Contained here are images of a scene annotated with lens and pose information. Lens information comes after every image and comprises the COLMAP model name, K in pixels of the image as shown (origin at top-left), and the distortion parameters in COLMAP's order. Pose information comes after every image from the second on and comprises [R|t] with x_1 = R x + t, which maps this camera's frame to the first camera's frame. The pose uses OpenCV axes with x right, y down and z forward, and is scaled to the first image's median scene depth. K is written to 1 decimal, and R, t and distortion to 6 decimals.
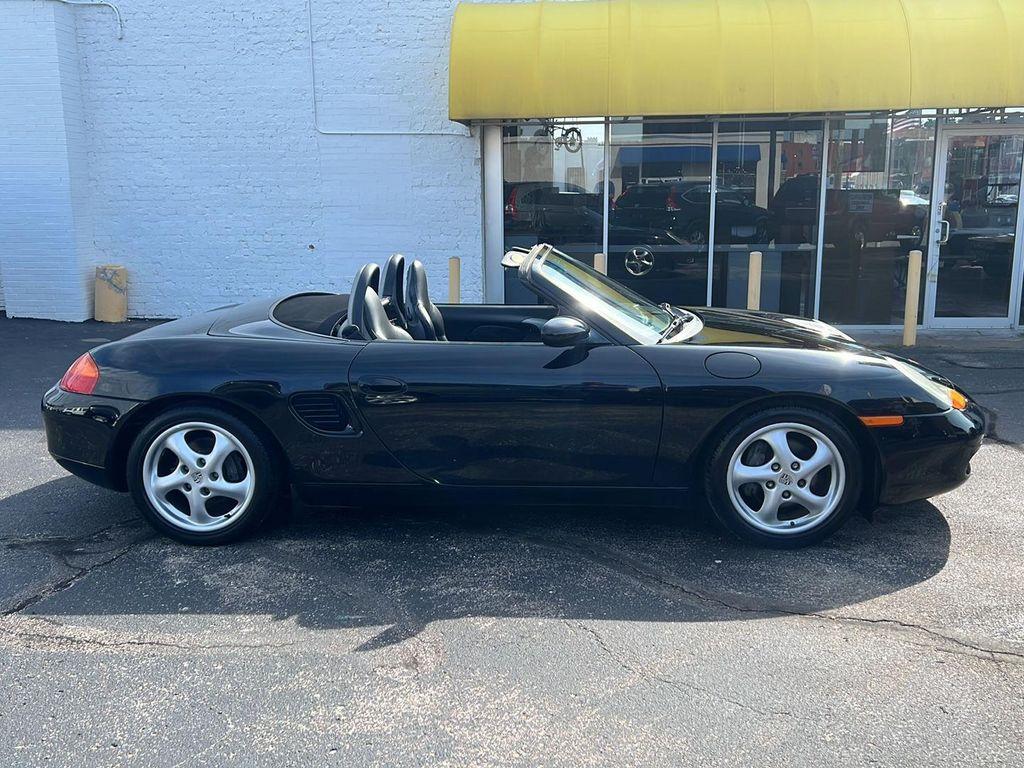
lens RADIAL K [[974.7, 0, 515.6], [0, 974.7, 391.8], [0, 0, 1]] dist [0.042175, -0.042050]
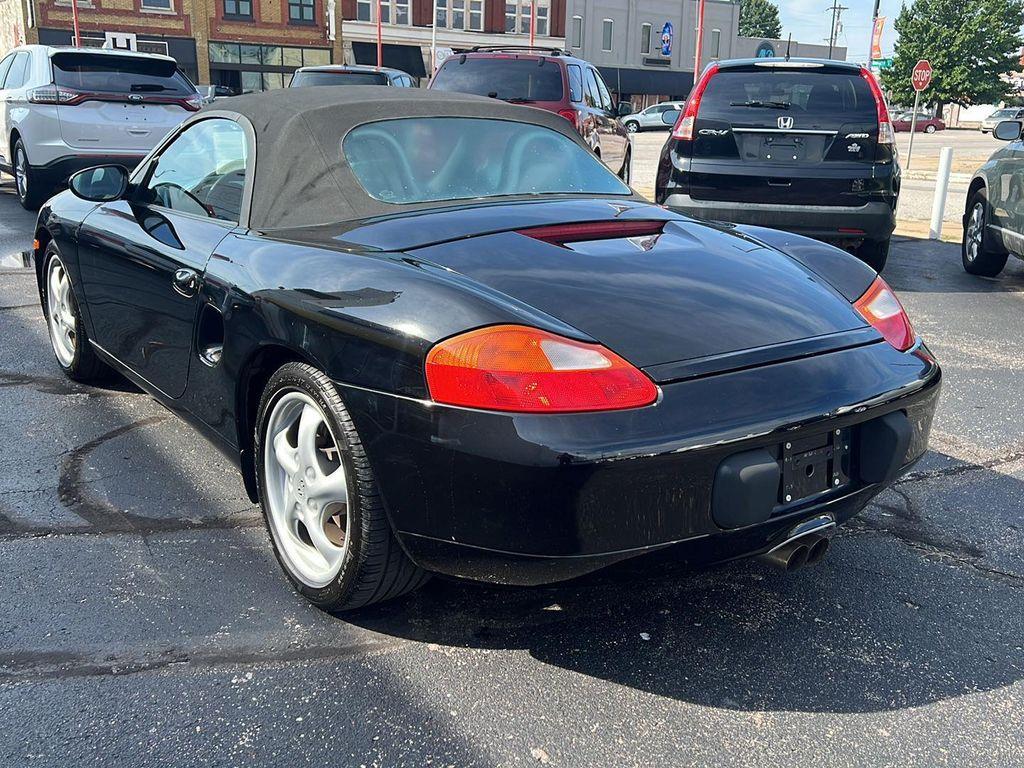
lens RADIAL K [[974.7, 0, 515.6], [0, 974.7, 391.8], [0, 0, 1]] dist [0.042175, -0.042050]
pose [[-0.647763, -0.224512, 0.728009, -0.780983], [0.124120, 0.911723, 0.391606, -0.258094], [-0.751663, 0.344028, -0.562714, 1.593938]]
